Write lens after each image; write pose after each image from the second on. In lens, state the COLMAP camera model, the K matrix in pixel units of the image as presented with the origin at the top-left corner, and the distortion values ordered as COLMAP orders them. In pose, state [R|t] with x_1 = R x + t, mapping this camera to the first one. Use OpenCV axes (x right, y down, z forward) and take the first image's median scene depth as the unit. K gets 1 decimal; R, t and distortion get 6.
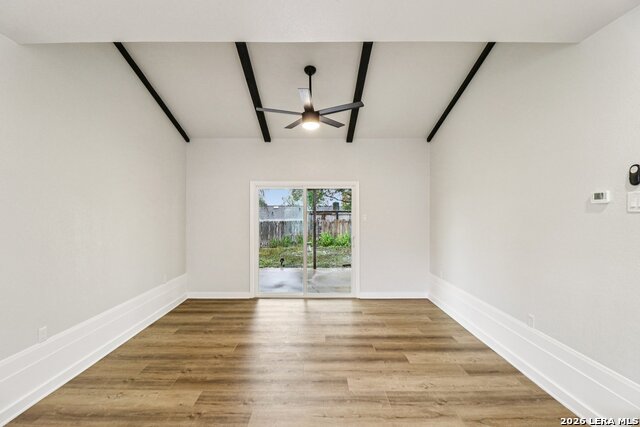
lens RADIAL K [[301.5, 0, 317.0], [0, 301.5, 198.3], [0, 0, 1]] dist [-0.006996, -0.008443]
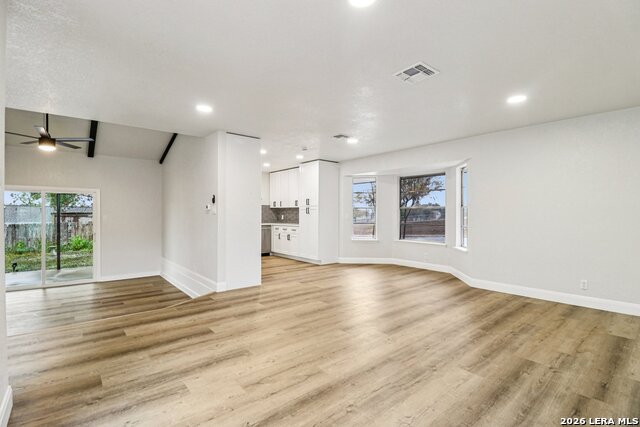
lens RADIAL K [[301.5, 0, 316.2], [0, 301.5, 211.7], [0, 0, 1]] dist [-0.006996, -0.008443]
pose [[0.773697, 0.001868, 0.633553, 0.056951], [-0.027424, 0.999157, 0.030545, -0.032430], [-0.632962, -0.041007, 0.773096, -0.670008]]
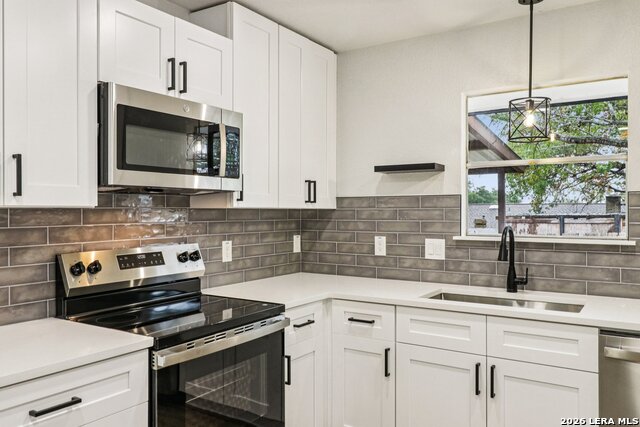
lens RADIAL K [[510.0, 0, 331.9], [0, 510.0, 204.7], [0, 0, 1]] dist [0.035887, 0.007032]
pose [[0.845662, -0.010732, -0.533611, 1.011263], [0.025847, 0.999448, 0.020861, -0.011841], [0.533093, -0.031434, 0.845473, 0.520184]]
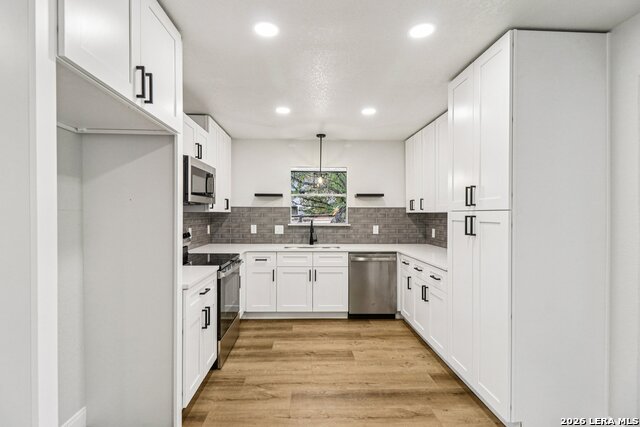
lens RADIAL K [[301.5, 0, 308.9], [0, 301.5, 212.6], [0, 0, 1]] dist [-0.006996, -0.008443]
pose [[0.999969, -0.001071, 0.007845, 0.833622], [0.000772, 0.999275, 0.038062, -0.026282], [-0.007880, -0.038054, 0.999245, 0.184972]]
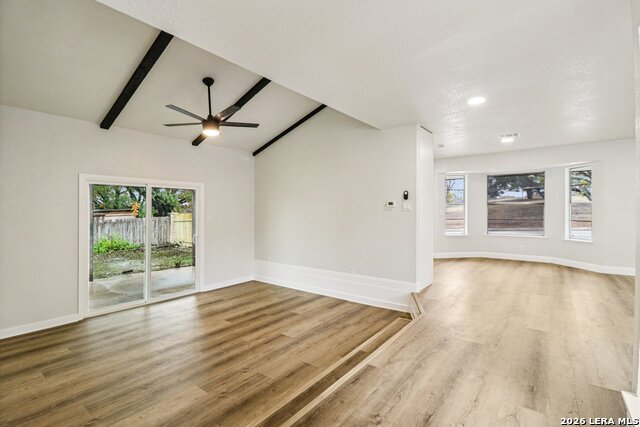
lens RADIAL K [[301.5, 0, 318.6], [0, 301.5, 194.2], [0, 0, 1]] dist [-0.006996, -0.008443]
pose [[0.616425, 0.036943, 0.786547, -0.558347], [-0.028471, 0.999291, -0.024623, -0.002681], [-0.786899, -0.007215, 0.617040, 0.017511]]
